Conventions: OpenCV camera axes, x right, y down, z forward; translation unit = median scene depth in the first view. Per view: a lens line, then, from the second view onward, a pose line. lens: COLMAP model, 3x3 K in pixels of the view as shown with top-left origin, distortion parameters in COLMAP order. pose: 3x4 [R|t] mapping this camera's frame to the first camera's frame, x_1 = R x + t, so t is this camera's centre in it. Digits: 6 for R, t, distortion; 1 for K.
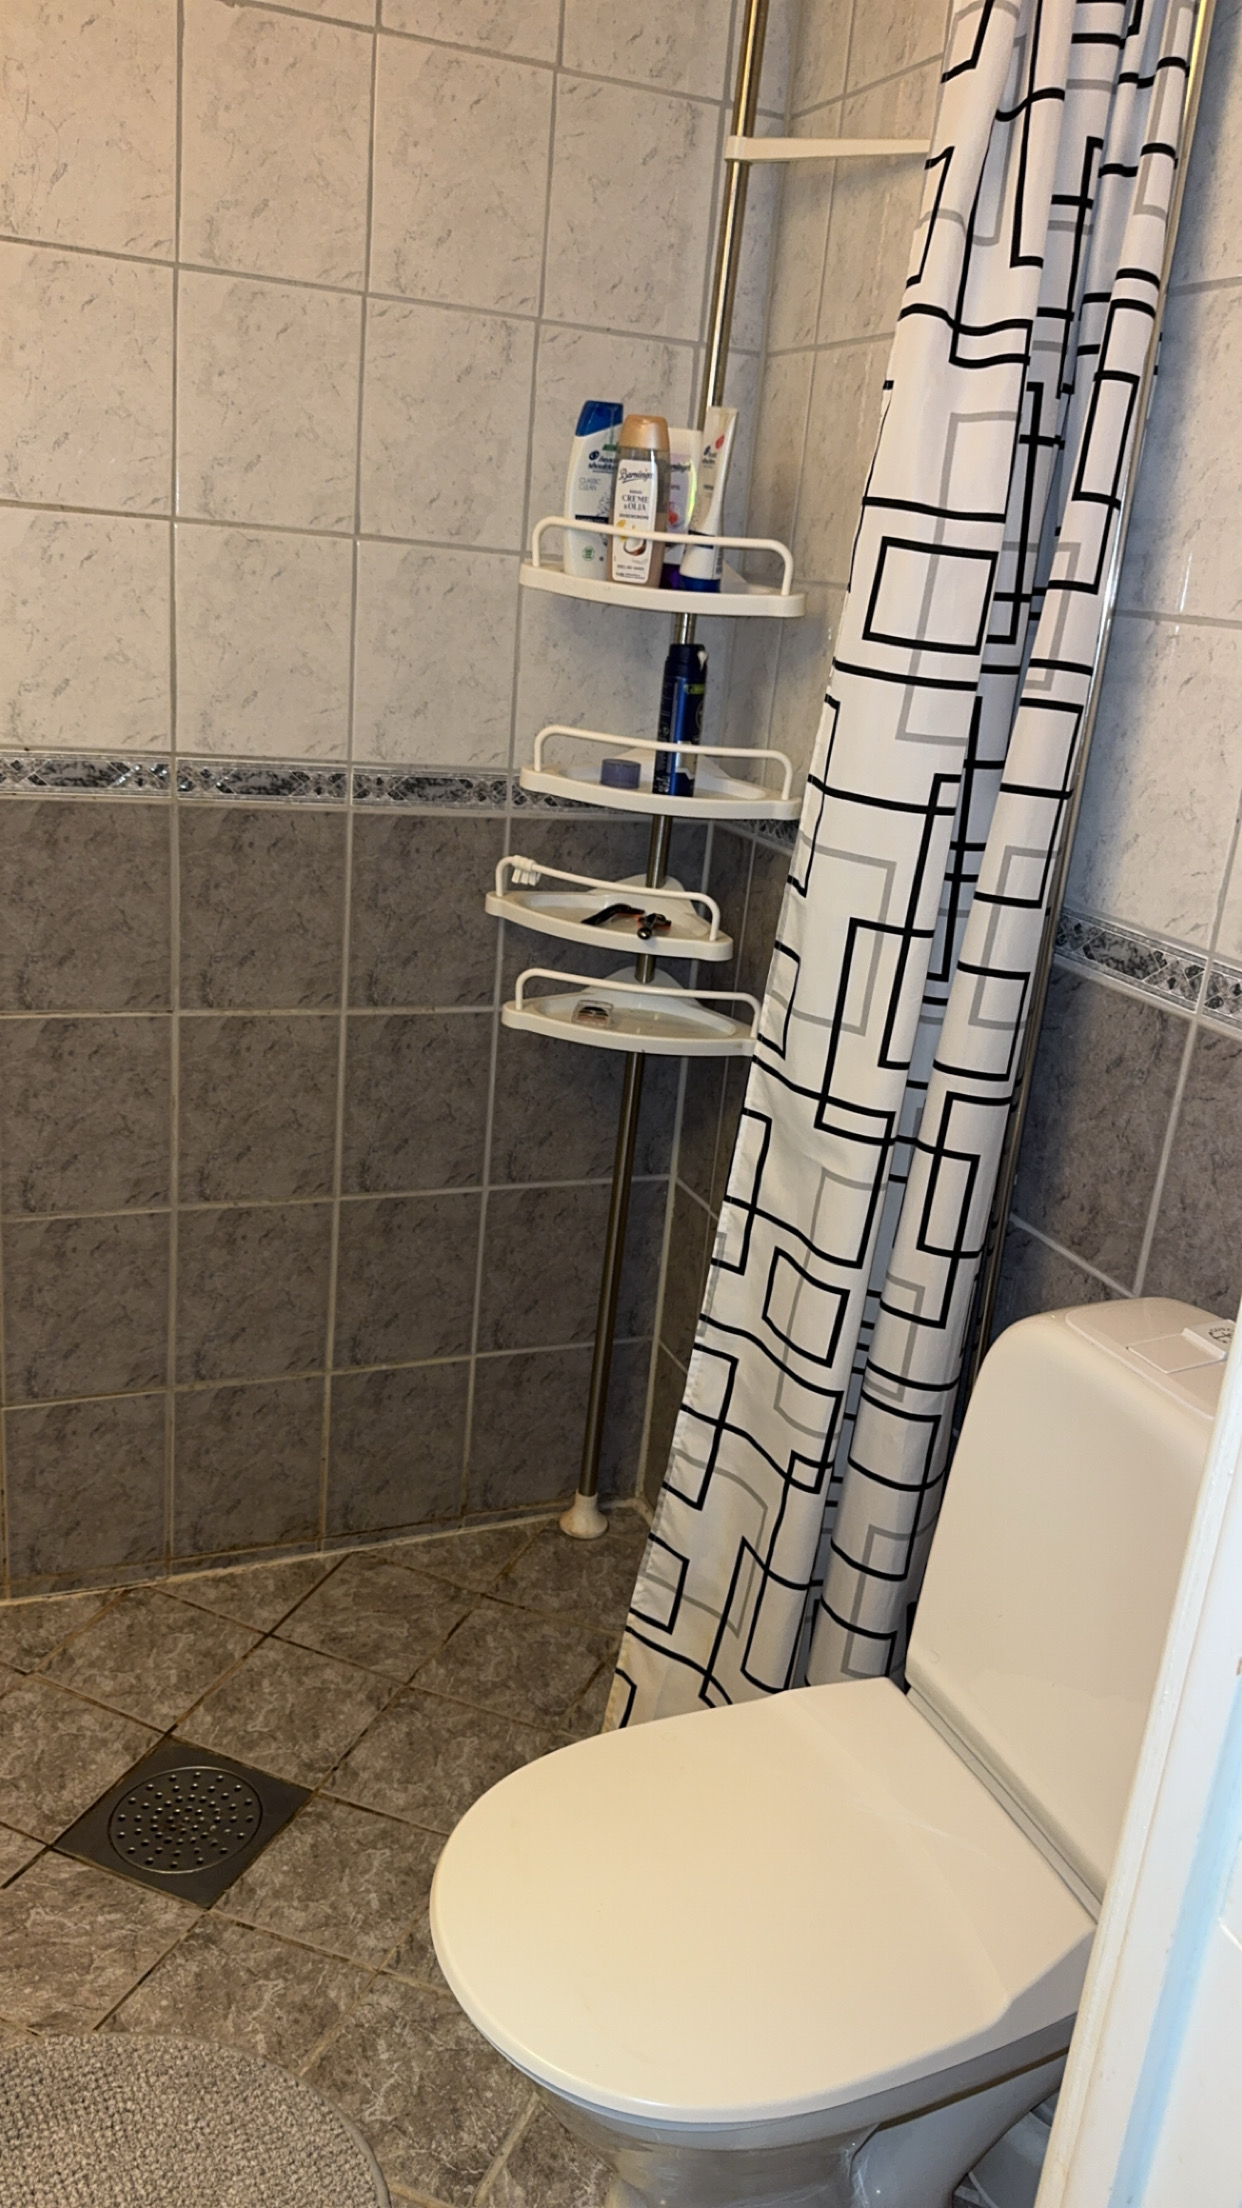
lens RADIAL K [[1718.5, 0, 621.5], [0, 1718.5, 1182.4], [0, 0, 1]] dist [0.087487, -0.250716]
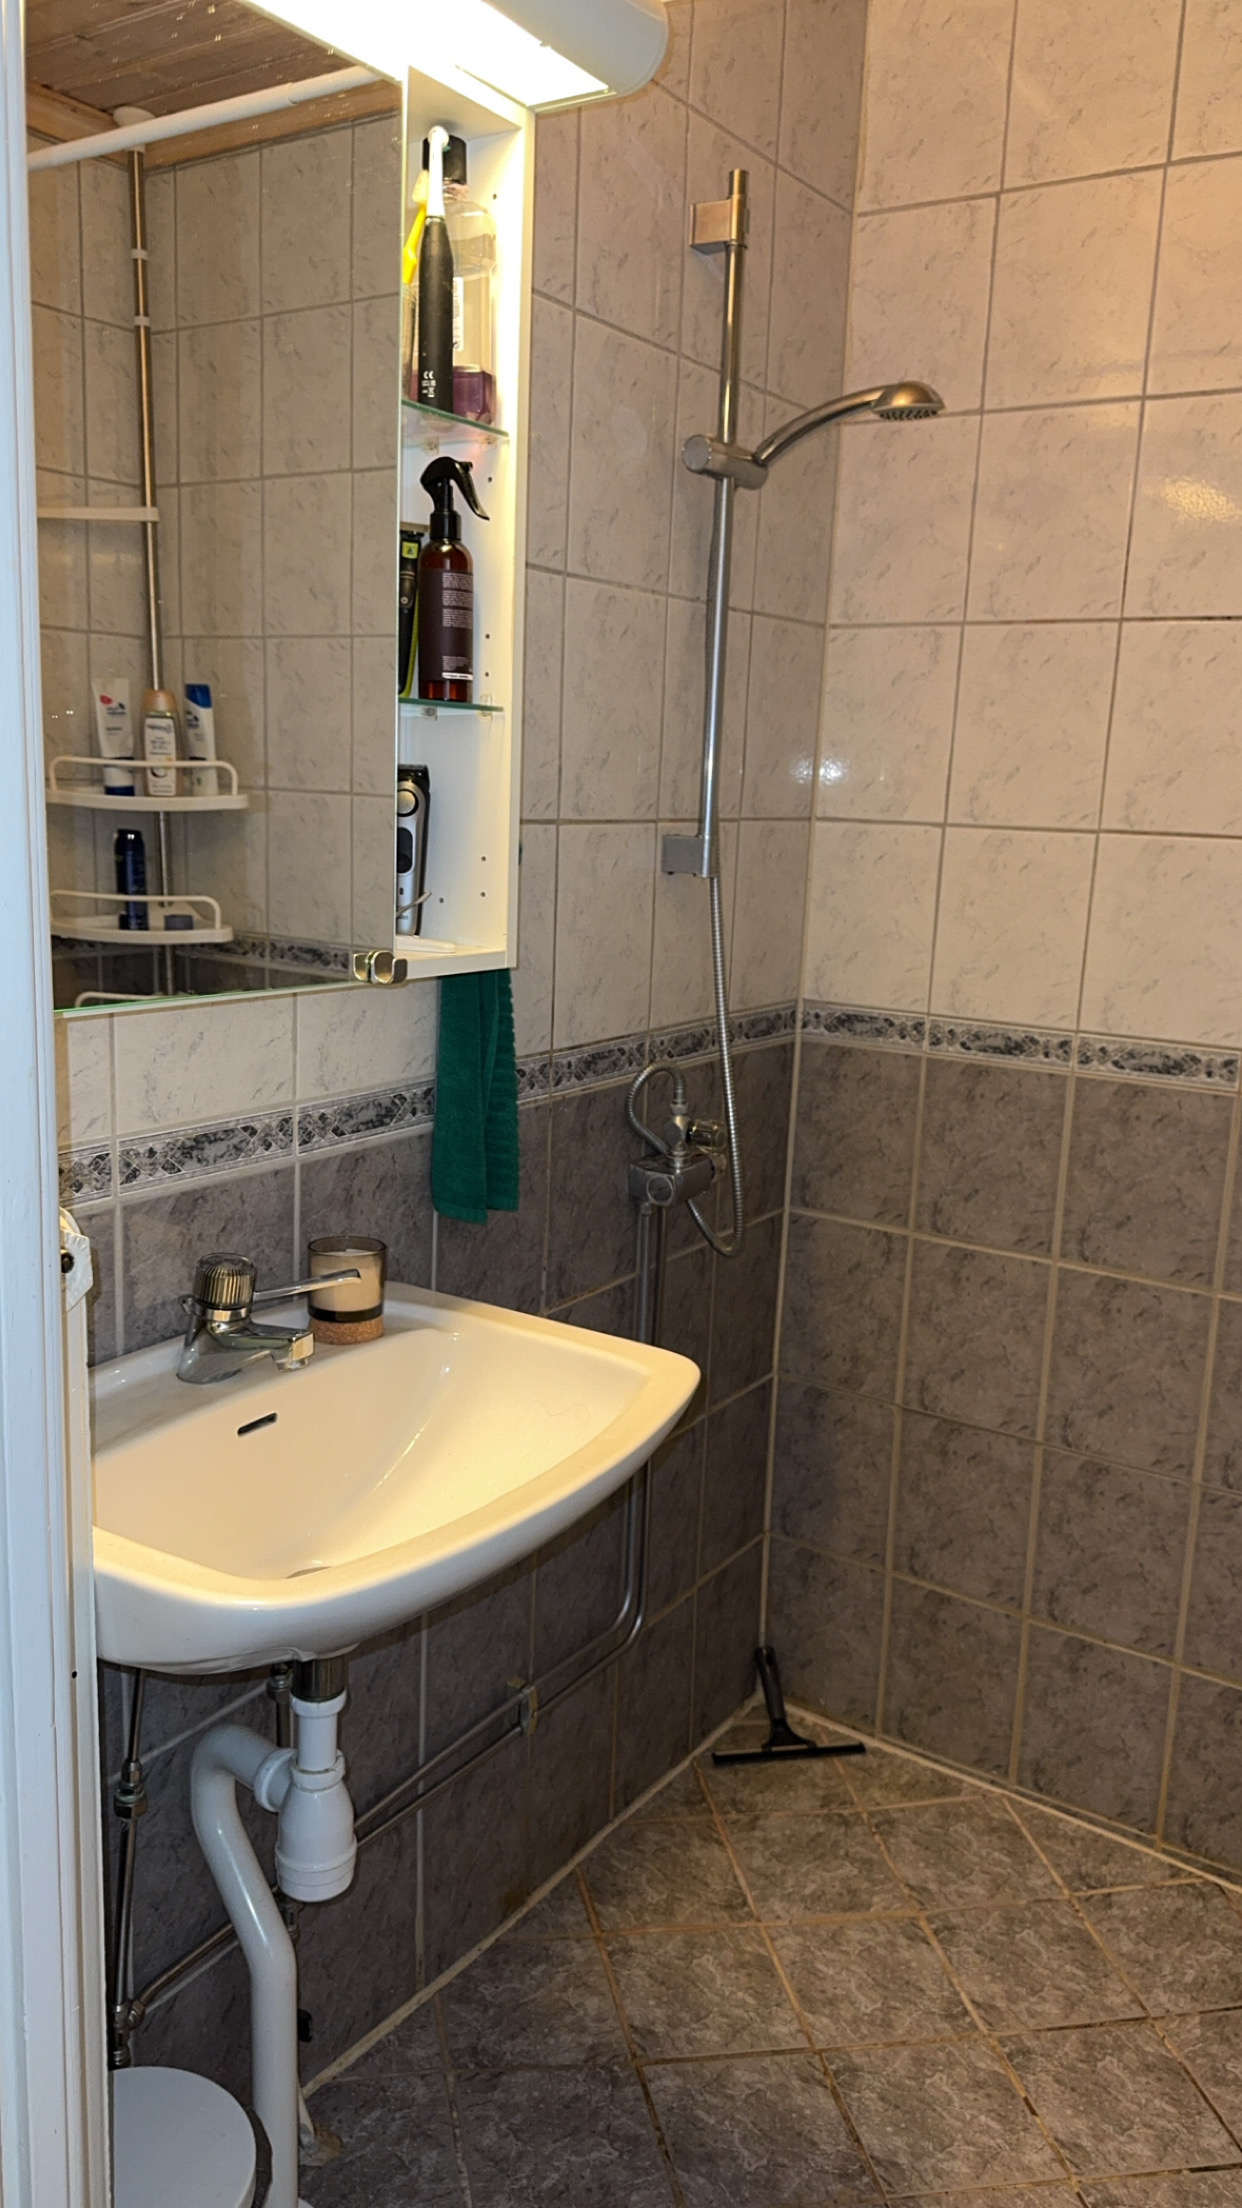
lens RADIAL K [[1621.8, 0, 621.0], [0, 1621.8, 1104.0], [0, 0, 1]] dist [0.097673, -0.000162]
pose [[0.528950, 0.079366, -0.844934, 0.542793], [-0.281521, 0.955651, -0.086474, -0.031435], [0.800598, 0.283607, 0.527835, 0.245462]]
